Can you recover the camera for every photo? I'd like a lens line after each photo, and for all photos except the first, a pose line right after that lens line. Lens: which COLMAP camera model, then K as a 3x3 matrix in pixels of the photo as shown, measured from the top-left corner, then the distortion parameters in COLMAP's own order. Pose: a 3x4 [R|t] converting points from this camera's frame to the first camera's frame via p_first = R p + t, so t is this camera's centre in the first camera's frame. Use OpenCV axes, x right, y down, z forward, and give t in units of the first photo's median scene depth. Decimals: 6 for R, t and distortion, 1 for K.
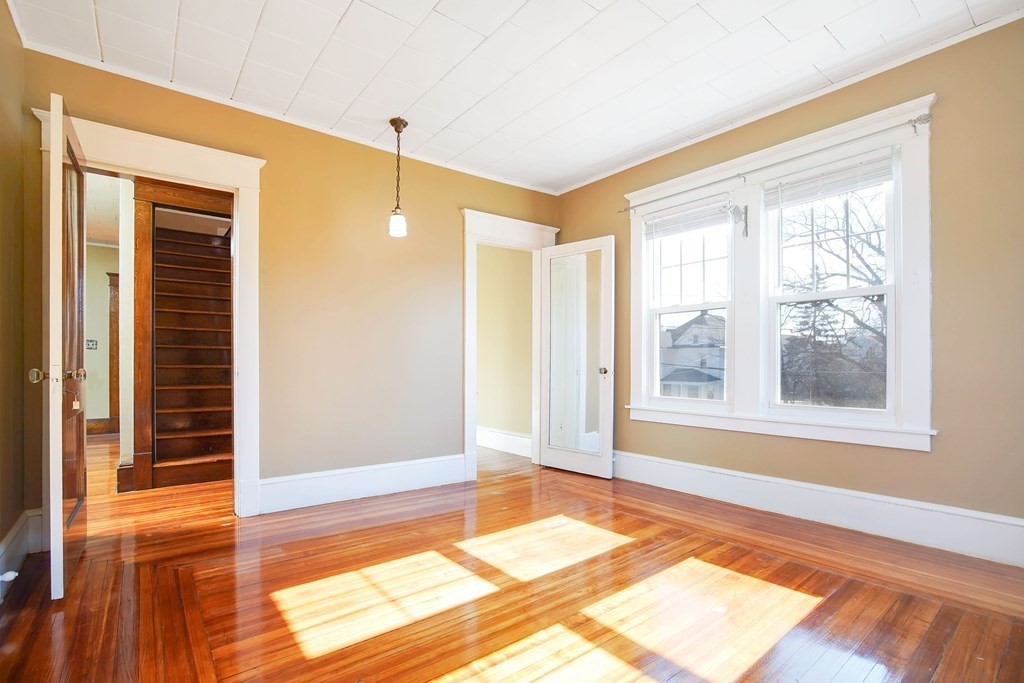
lens RADIAL K [[475.0, 0, 501.6], [0, 475.0, 351.1], [0, 0, 1]] dist [-0.051816, 0.000008]
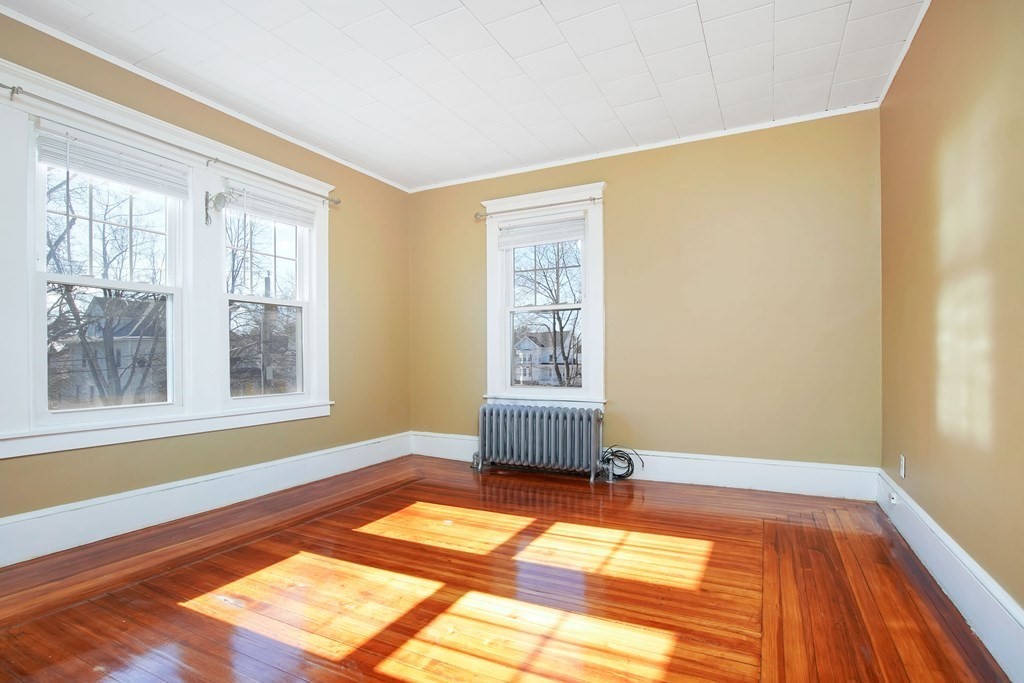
lens RADIAL K [[475.0, 0, 501.6], [0, 475.0, 351.1], [0, 0, 1]] dist [-0.051816, 0.000008]
pose [[-0.399153, 0.018544, 0.916697, -0.781081], [-0.015358, 0.999520, -0.026907, 0.036722], [-0.916755, -0.024819, -0.398677, 1.139285]]
